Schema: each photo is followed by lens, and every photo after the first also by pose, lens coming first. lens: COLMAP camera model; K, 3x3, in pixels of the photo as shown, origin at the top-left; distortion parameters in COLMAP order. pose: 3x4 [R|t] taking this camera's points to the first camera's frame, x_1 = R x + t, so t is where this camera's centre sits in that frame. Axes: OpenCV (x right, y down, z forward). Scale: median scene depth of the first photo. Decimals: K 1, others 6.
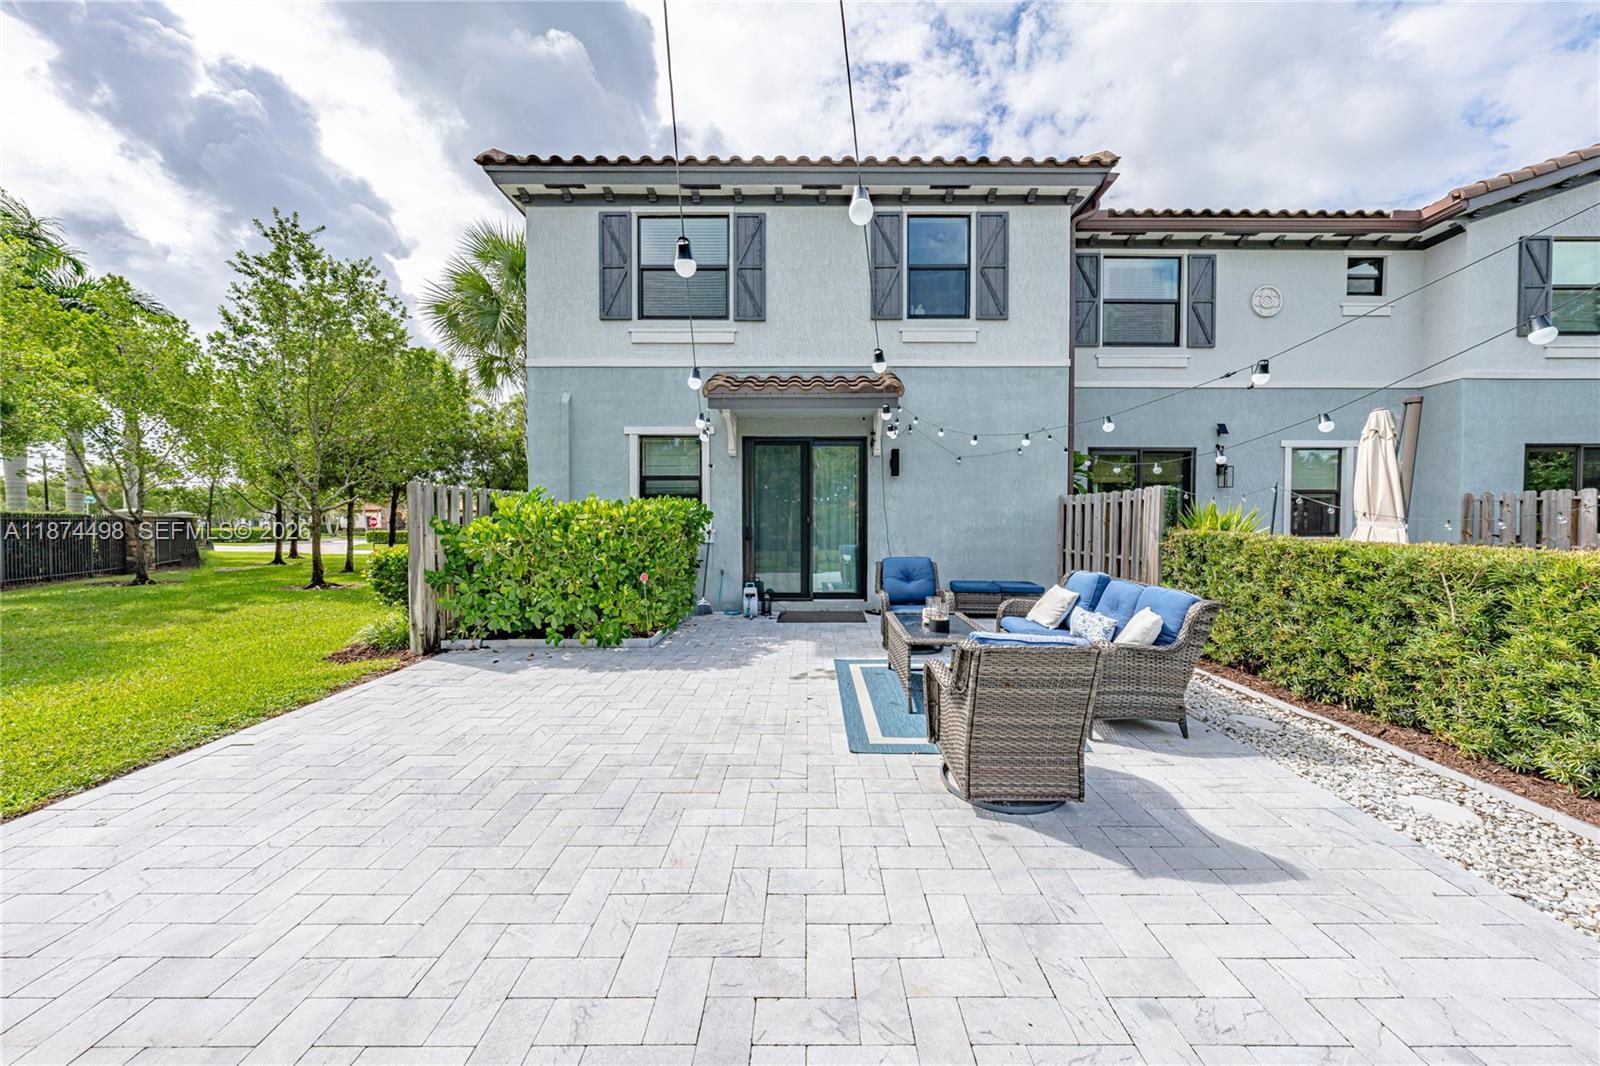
lens RADIAL K [[549.0, 0, 809.8], [0, 549.0, 528.8], [0, 0, 1]] dist [-0.000168, -0.000160]
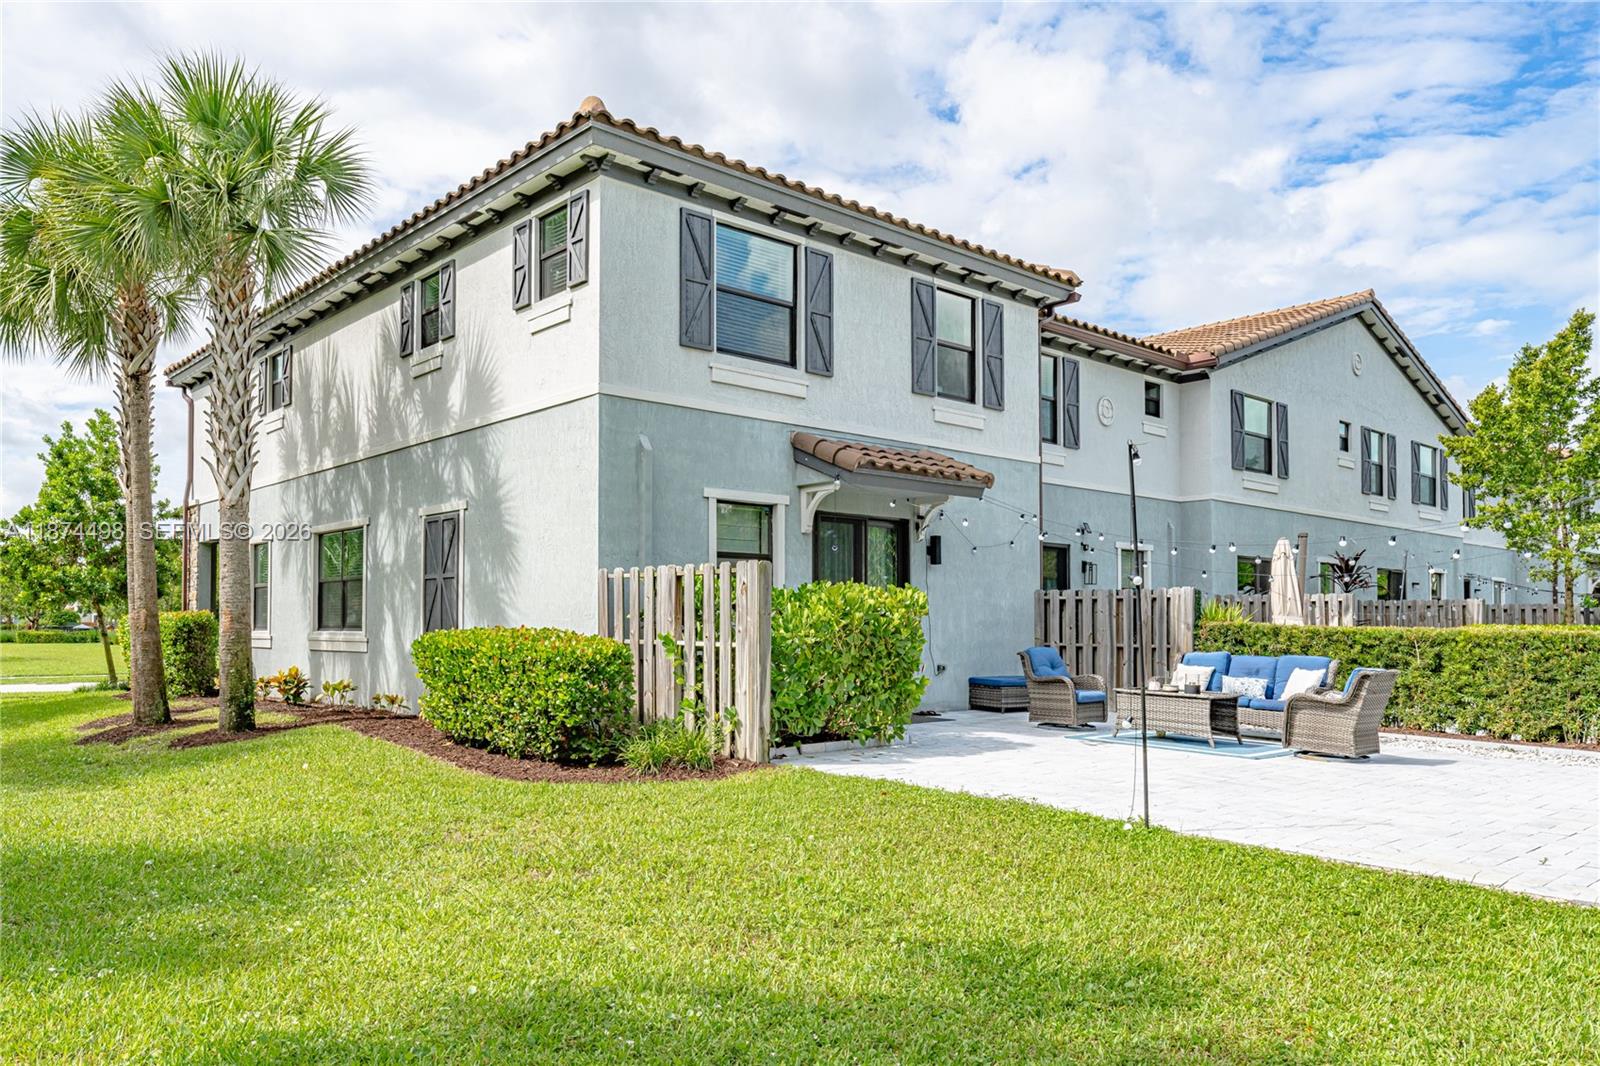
lens RADIAL K [[1120.1, 0, 800.1], [0, 1120.1, 551.0], [0, 0, 1]] dist [-0.002765, 0.208399]
pose [[0.742266, 0.046358, 0.668499, -1.264872], [0.003081, 0.997358, -0.072583, 0.016831], [-0.670098, 0.055935, 0.740162, -0.239861]]
